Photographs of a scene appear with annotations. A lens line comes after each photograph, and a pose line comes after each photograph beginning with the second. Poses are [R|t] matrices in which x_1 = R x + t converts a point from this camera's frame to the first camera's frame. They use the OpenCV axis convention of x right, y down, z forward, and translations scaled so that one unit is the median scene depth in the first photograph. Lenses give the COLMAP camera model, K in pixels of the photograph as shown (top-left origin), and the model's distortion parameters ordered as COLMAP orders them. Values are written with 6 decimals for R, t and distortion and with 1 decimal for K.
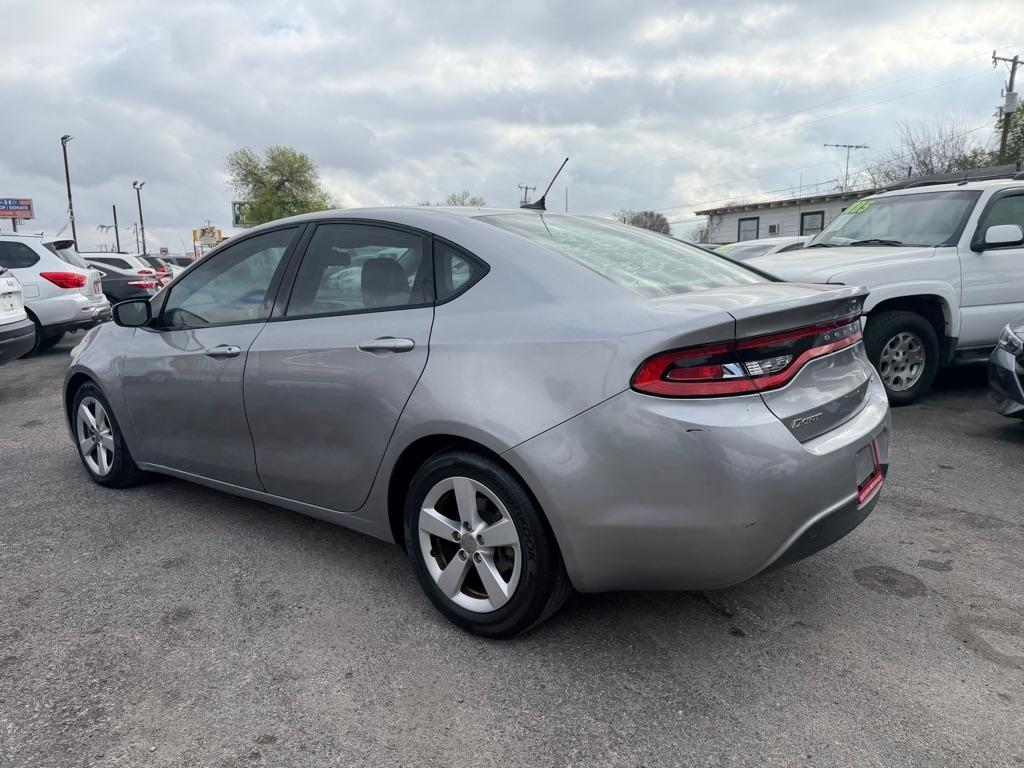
lens RADIAL K [[713.7, 0, 519.3], [0, 713.7, 386.4], [0, 0, 1]] dist [0.026193, -0.034533]
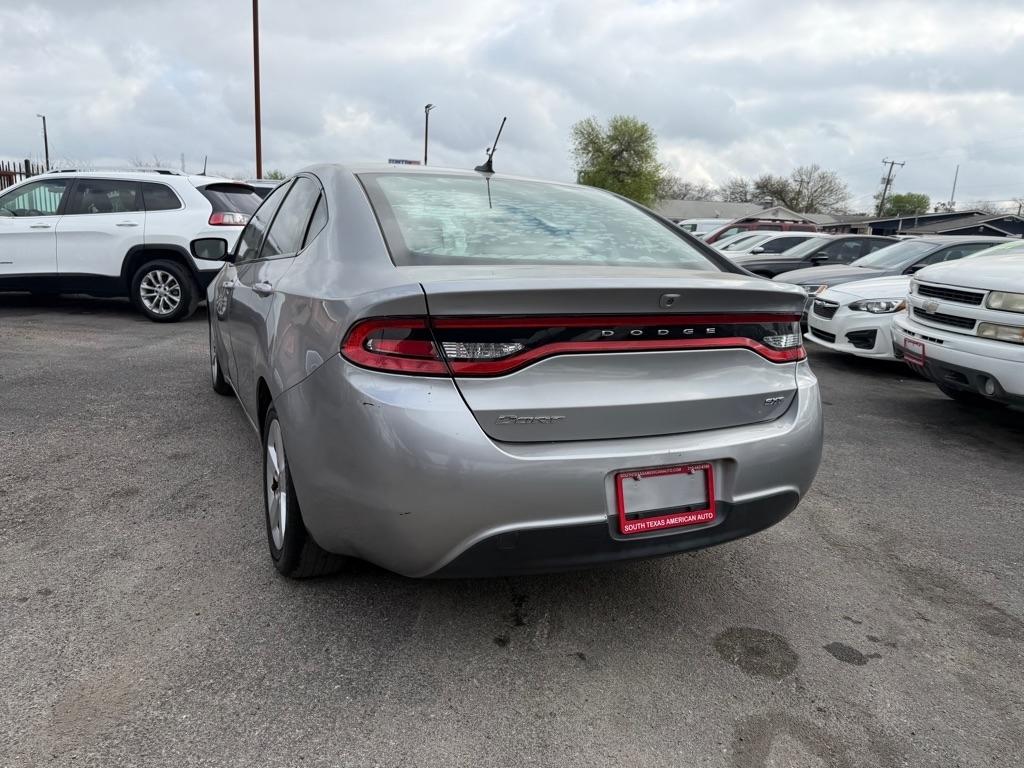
lens RADIAL K [[718.2, 0, 518.2], [0, 718.2, 386.9], [0, 0, 1]] dist [0.030718, -0.040995]
pose [[0.896702, 0.160934, -0.412342, 0.584043], [-0.146258, 0.986965, 0.067144, -0.038529], [0.417773, 0.000100, 0.908551, 0.153811]]
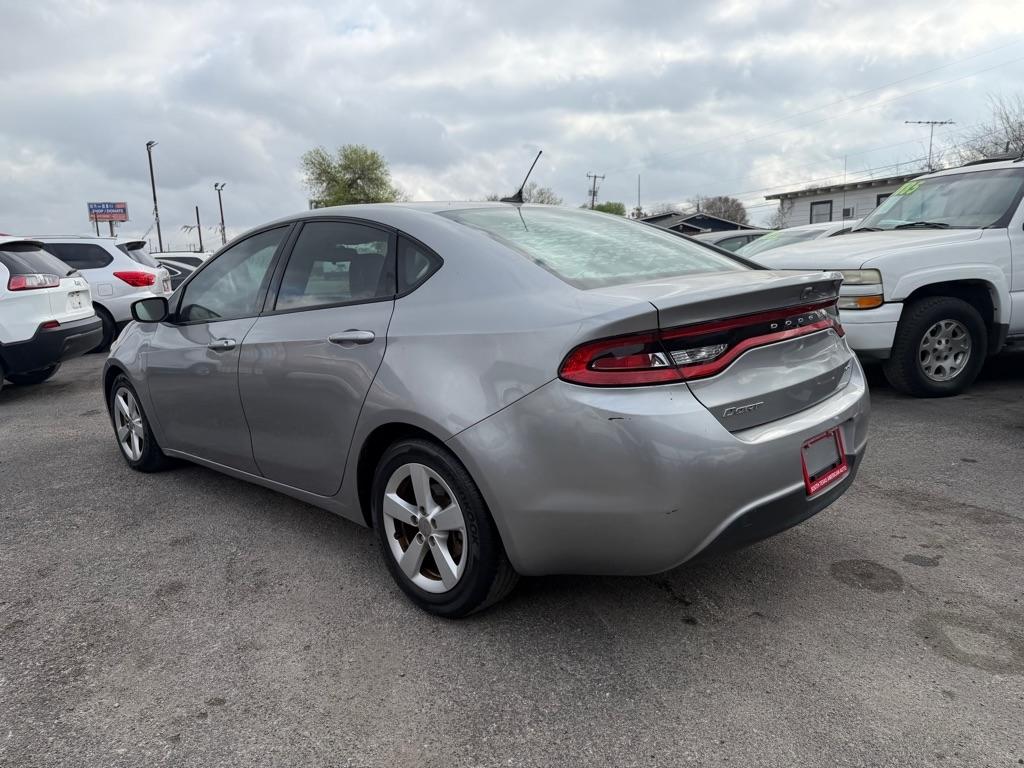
lens RADIAL K [[713.6, 0, 513.9], [0, 713.6, 388.4], [0, 0, 1]] dist [0.033418, -0.045509]
pose [[0.994444, -0.000866, -0.105263, 0.148204], [0.002358, 0.999899, 0.014051, 0.003100], [0.105240, -0.014221, 0.994345, -0.017829]]
